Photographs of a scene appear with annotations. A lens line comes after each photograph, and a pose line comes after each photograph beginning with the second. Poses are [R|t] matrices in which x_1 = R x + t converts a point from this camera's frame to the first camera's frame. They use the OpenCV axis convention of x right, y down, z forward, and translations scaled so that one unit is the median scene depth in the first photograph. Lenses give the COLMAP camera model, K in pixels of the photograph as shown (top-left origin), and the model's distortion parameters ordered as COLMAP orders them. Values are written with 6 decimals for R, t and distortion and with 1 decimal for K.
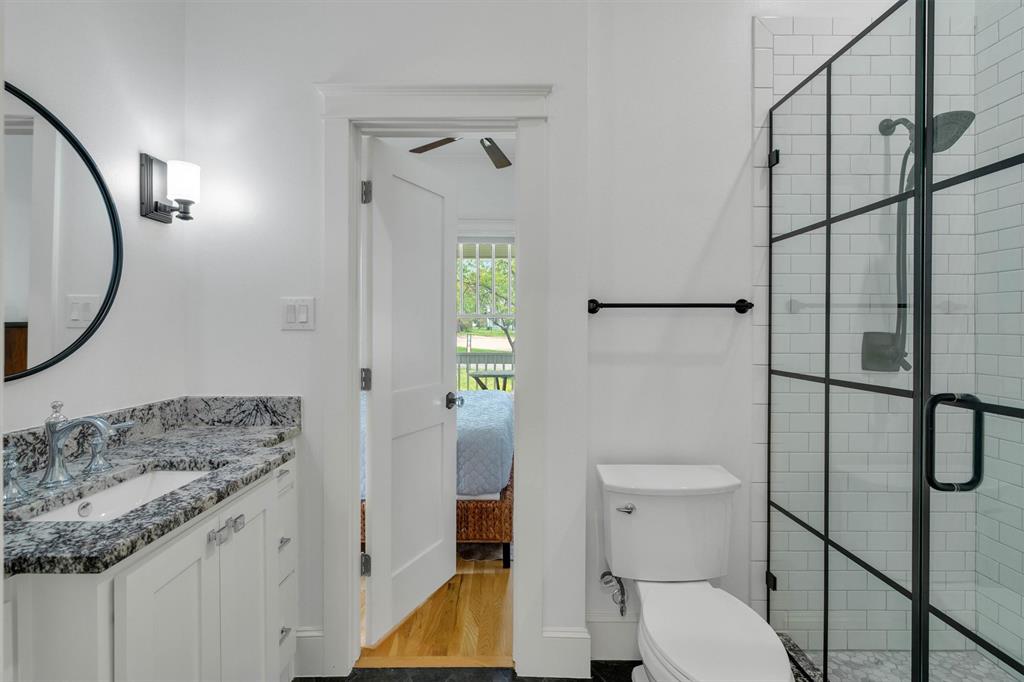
lens RADIAL K [[455.6, 0, 508.6], [0, 455.6, 330.5], [0, 0, 1]] dist [0.002351, 0.000269]
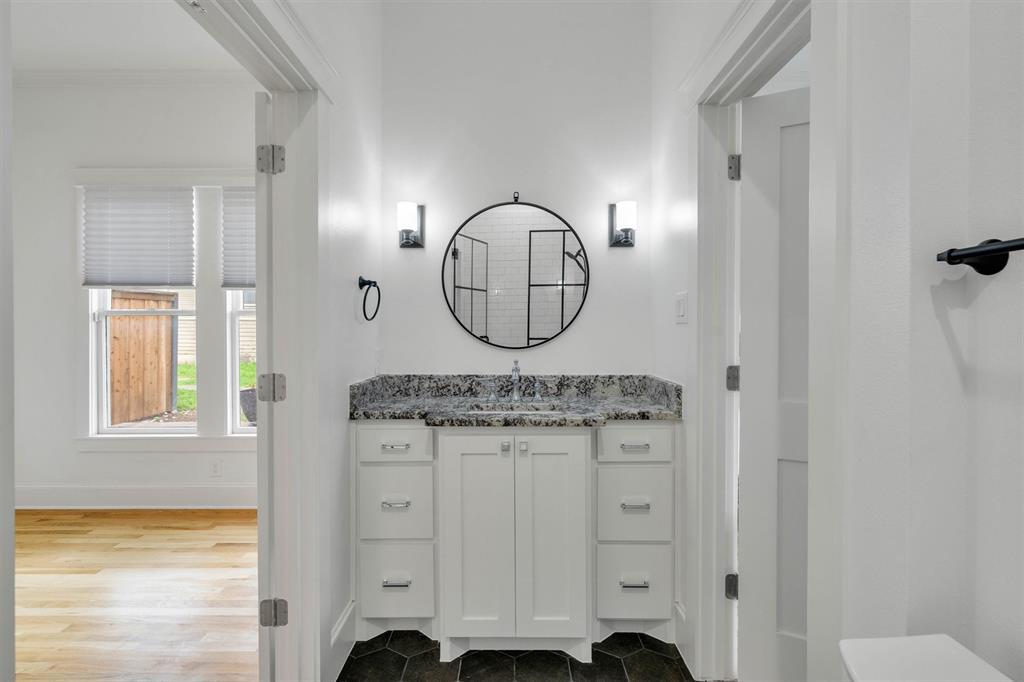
lens RADIAL K [[455.6, 0, 511.9], [0, 455.6, 335.0], [0, 0, 1]] dist [0.002351, 0.000269]
pose [[0.001338, 0.012175, -0.999925, 0.652123], [-0.003379, 0.999920, 0.012171, 0.016492], [0.999993, 0.003363, 0.001379, 0.656766]]
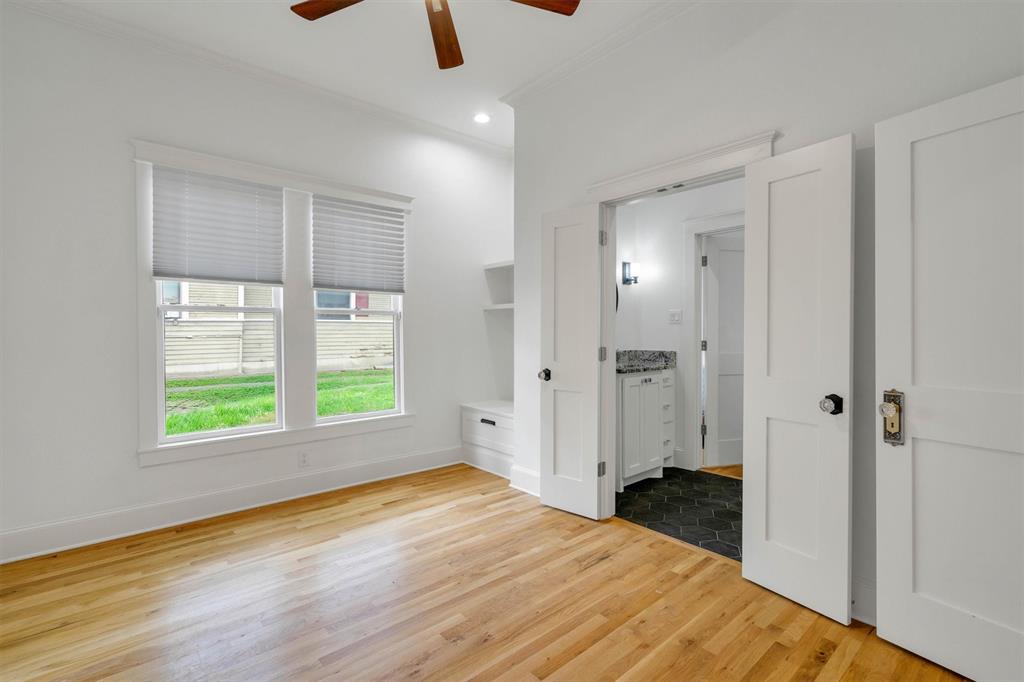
lens RADIAL K [[455.6, 0, 517.4], [0, 455.6, 334.3], [0, 0, 1]] dist [0.002351, 0.000269]
pose [[0.649247, 0.006724, -0.760548, 0.901249], [-0.001031, 0.999968, 0.007960, 0.040330], [0.760577, -0.004384, 0.649233, -1.301805]]
